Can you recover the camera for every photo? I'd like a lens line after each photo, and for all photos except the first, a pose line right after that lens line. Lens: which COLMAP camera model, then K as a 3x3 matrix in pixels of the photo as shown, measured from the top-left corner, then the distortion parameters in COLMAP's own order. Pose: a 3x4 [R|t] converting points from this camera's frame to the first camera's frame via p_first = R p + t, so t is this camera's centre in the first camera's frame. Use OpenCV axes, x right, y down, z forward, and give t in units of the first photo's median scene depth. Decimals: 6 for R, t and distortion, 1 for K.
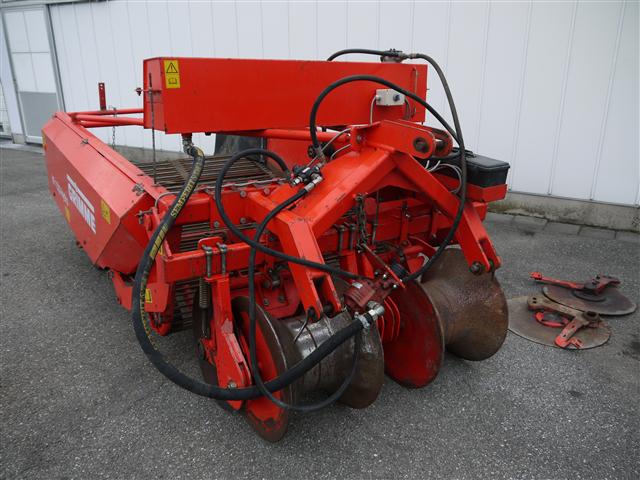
lens RADIAL K [[513.0, 0, 320.0], [0, 513.0, 240.0], [0, 0, 1]] dist [-0.044724, 0.009504]
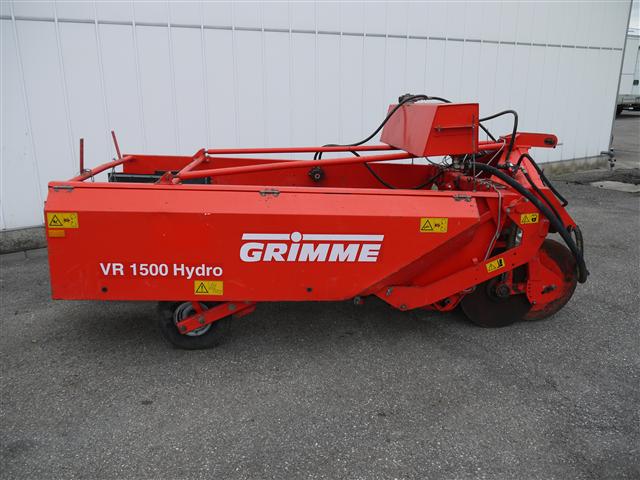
lens RADIAL K [[513.0, 0, 320.0], [0, 513.0, 240.0], [0, 0, 1]] dist [-0.044724, 0.009504]
pose [[0.495847, -0.253105, 0.830707, -1.602941], [0.301378, 0.947285, 0.108733, -0.240680], [-0.814437, 0.196442, 0.545988, 0.543752]]
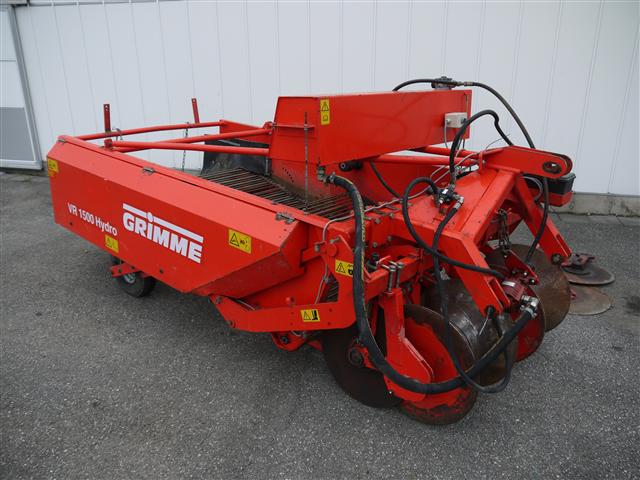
lens RADIAL K [[513.0, 0, 320.0], [0, 513.0, 240.0], [0, 0, 1]] dist [-0.044724, 0.009504]
pose [[0.965508, -0.091242, 0.243865, -0.514353], [0.088616, 0.995829, 0.021741, -0.065456], [-0.244831, 0.000619, 0.969565, -0.058007]]
